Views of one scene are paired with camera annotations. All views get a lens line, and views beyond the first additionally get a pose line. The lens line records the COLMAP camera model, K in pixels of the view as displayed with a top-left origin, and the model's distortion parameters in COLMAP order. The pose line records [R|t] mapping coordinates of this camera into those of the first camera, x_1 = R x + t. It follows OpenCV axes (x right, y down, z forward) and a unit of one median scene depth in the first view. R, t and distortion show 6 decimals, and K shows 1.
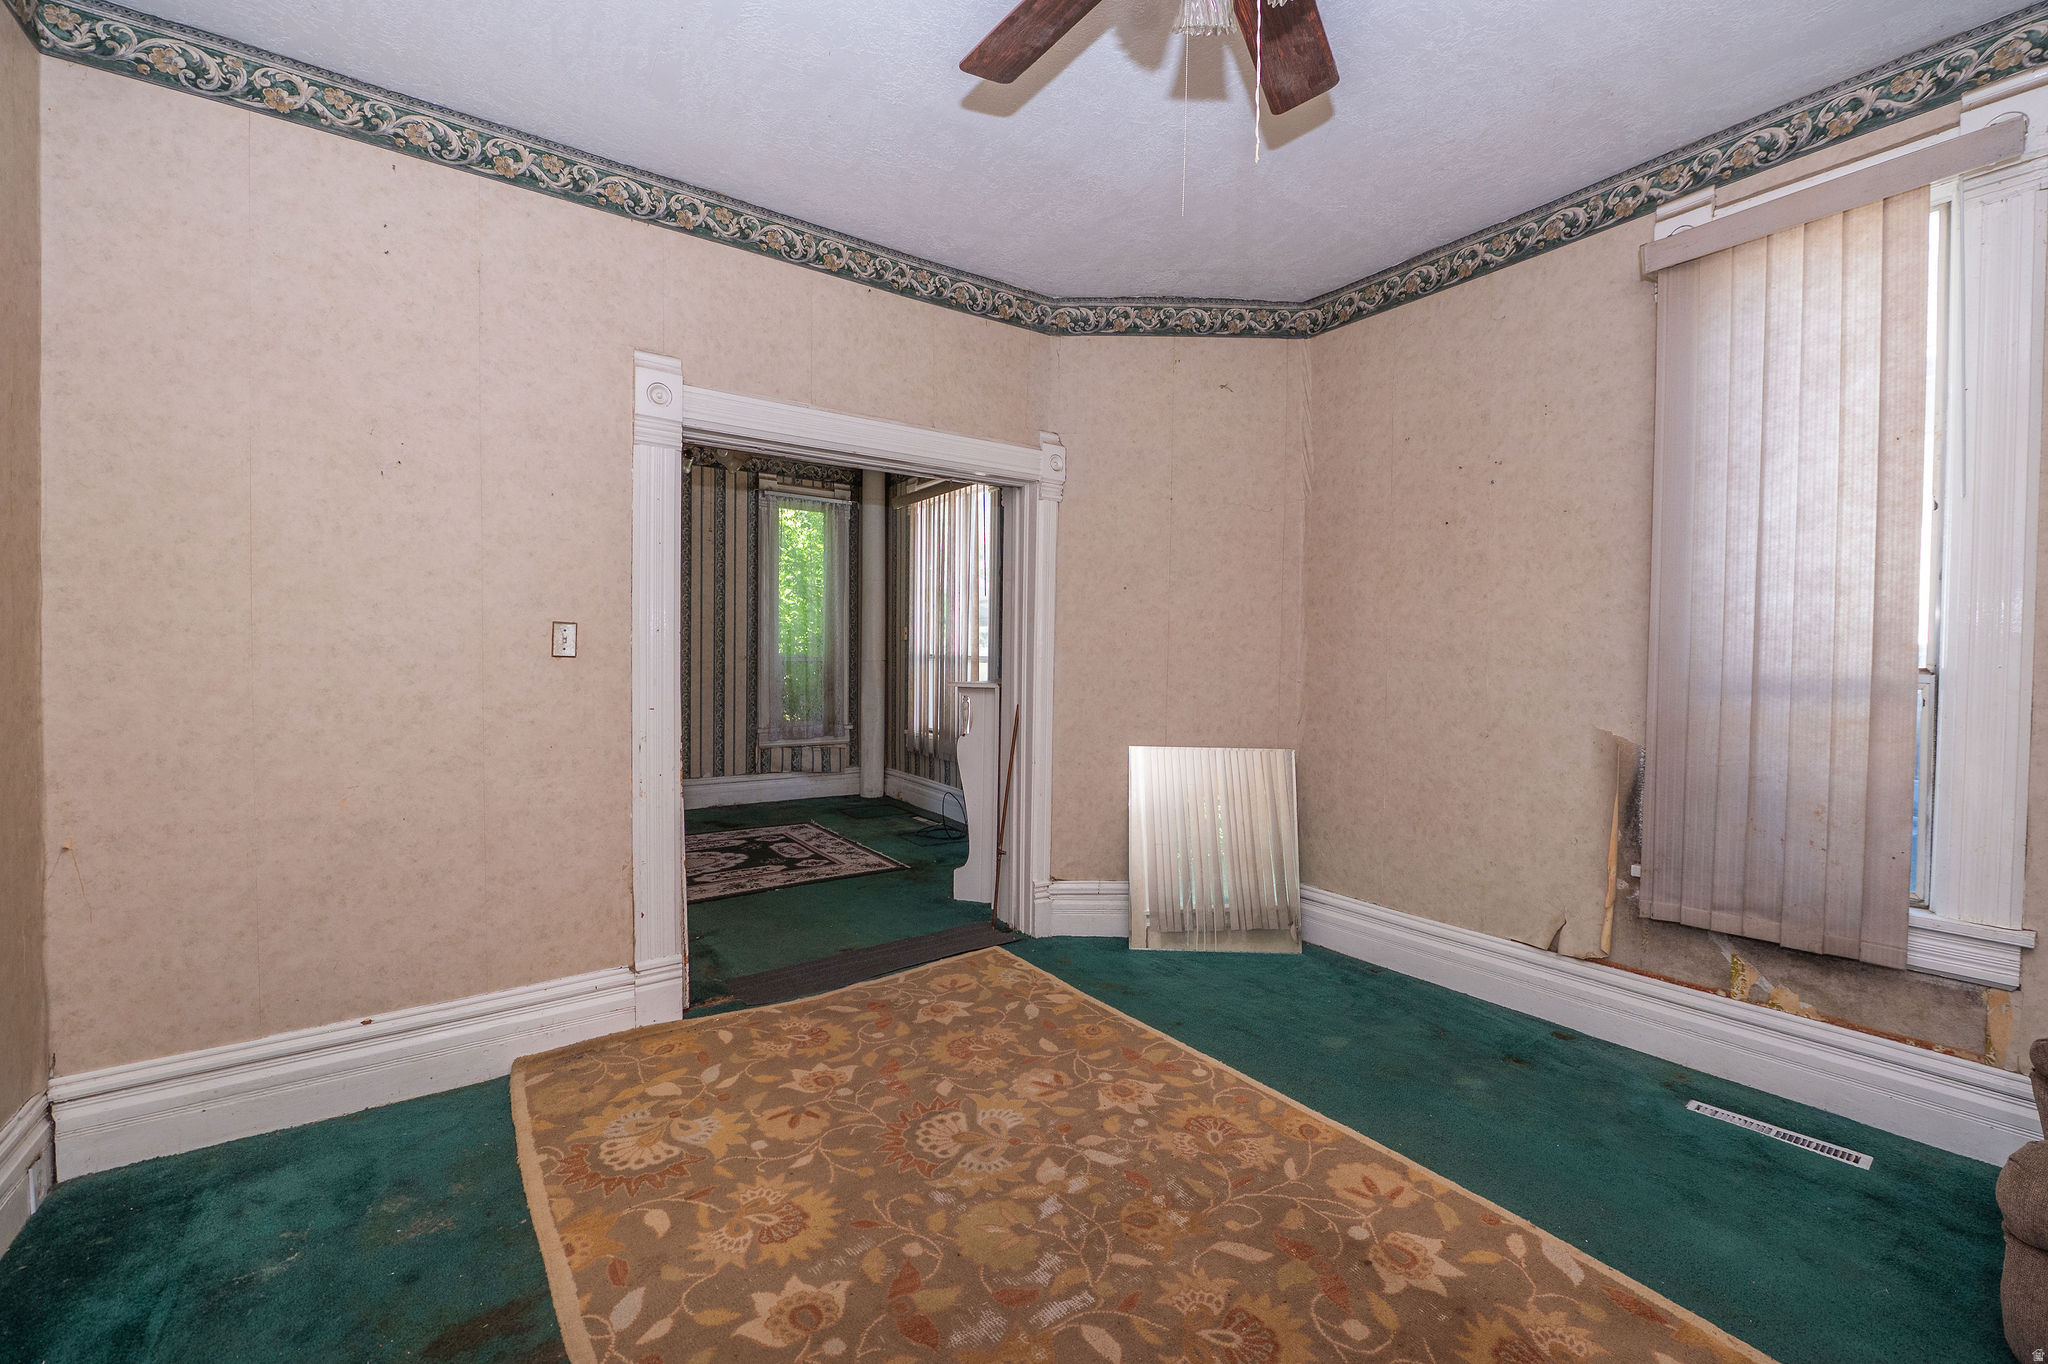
lens RADIAL K [[811.6, 0, 1024.0], [0, 811.6, 673.9], [0, 0, 1]] dist [-0.011627, 0.000123]
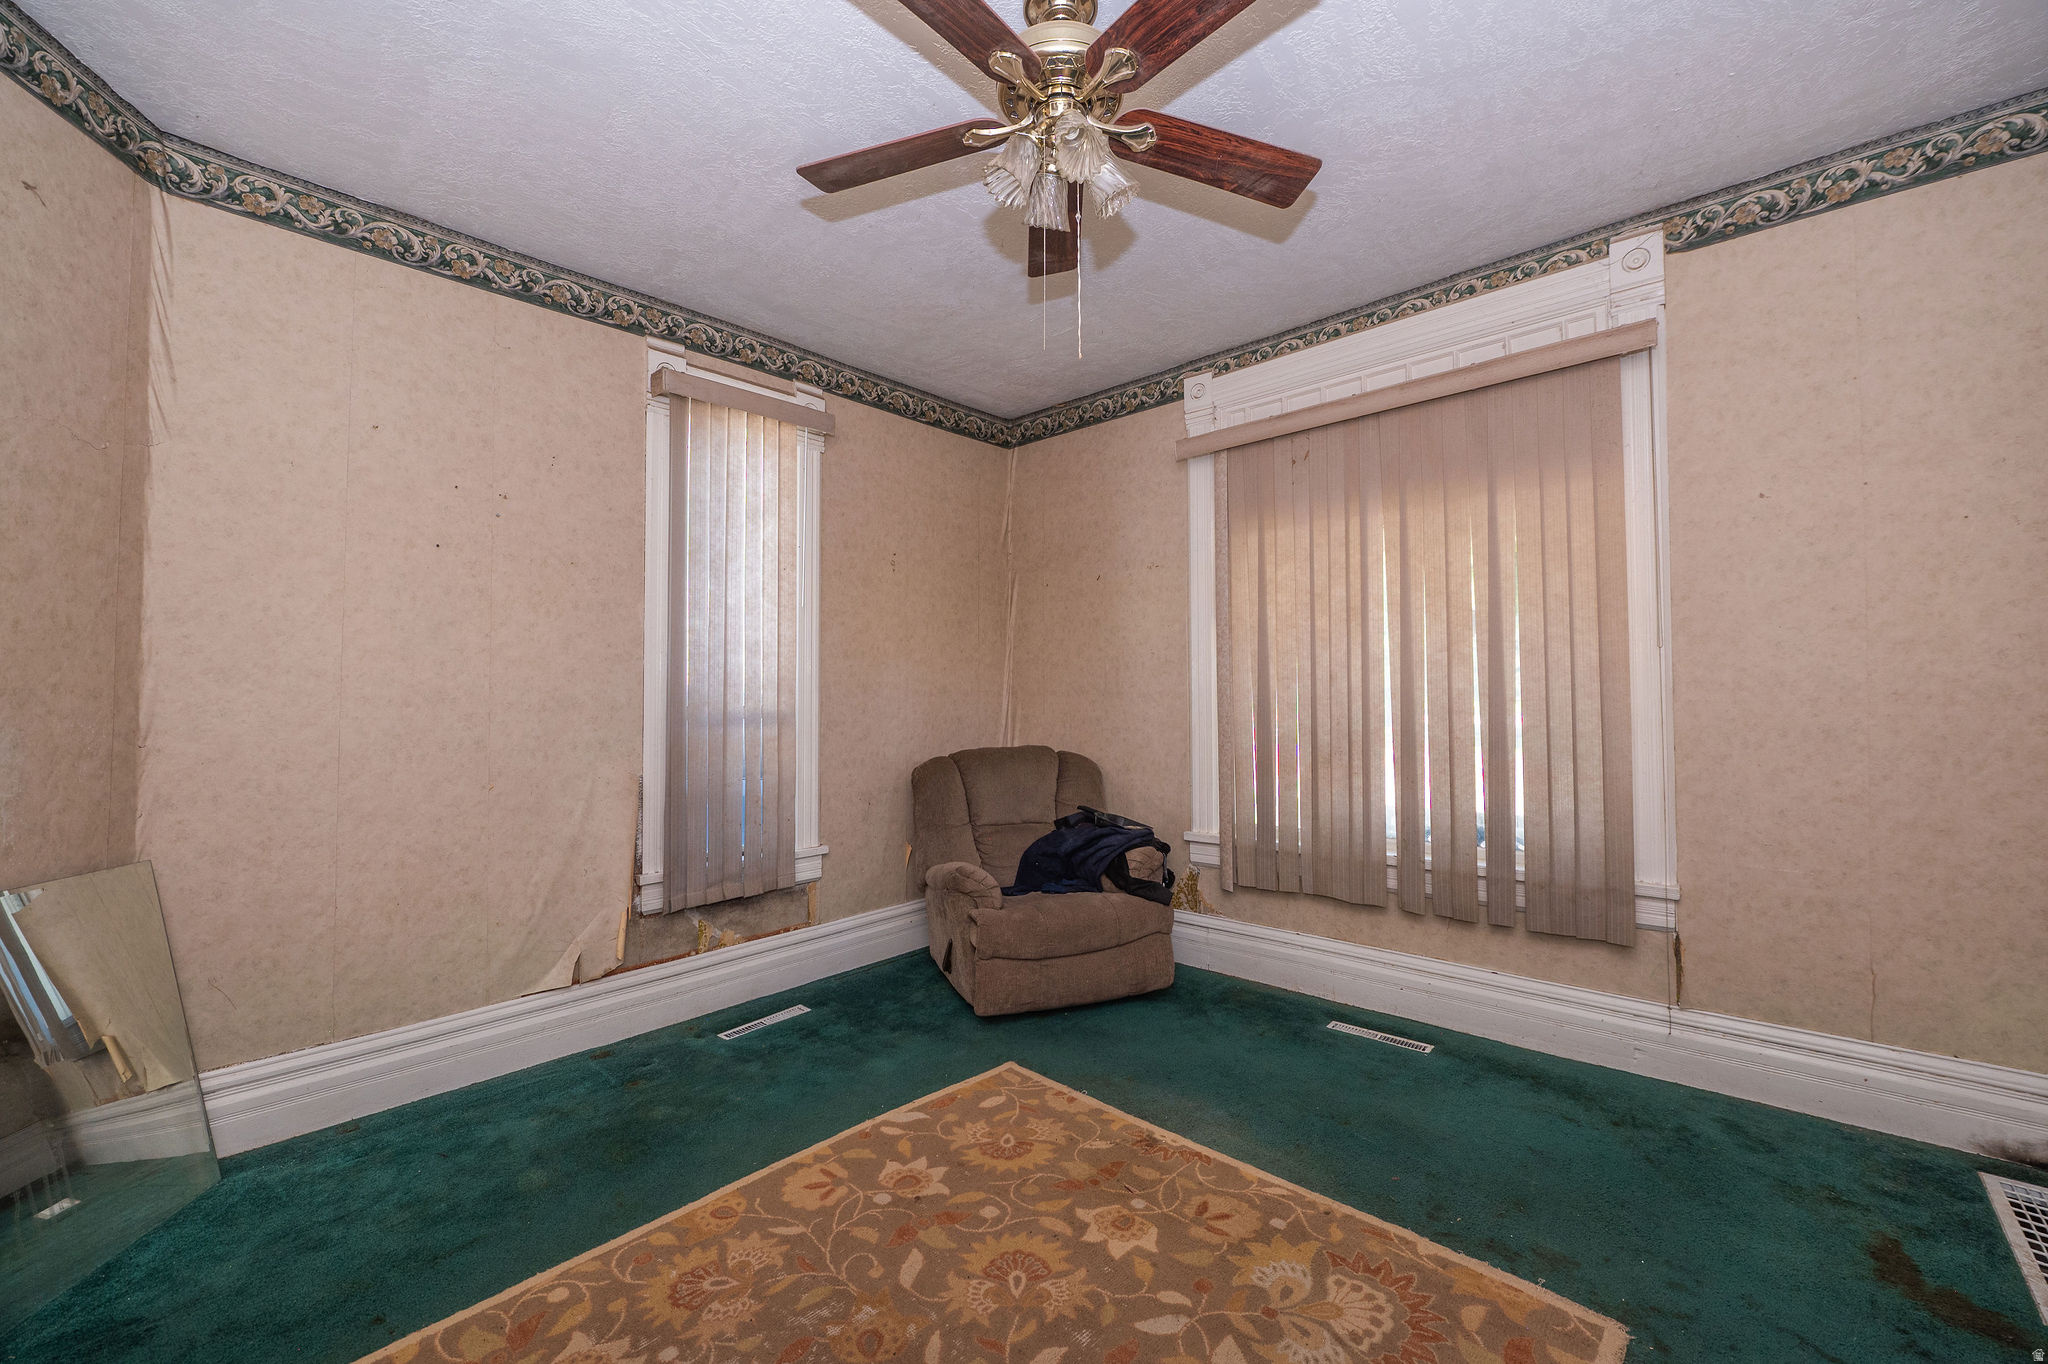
lens RADIAL K [[811.6, 0, 1029.4], [0, 811.6, 669.2], [0, 0, 1]] dist [-0.011627, 0.000123]
pose [[-0.200519, 0.024385, 0.979386, -0.609148], [0.022577, 0.999540, -0.020264, -0.033724], [-0.979430, 0.018048, -0.200977, 0.780395]]
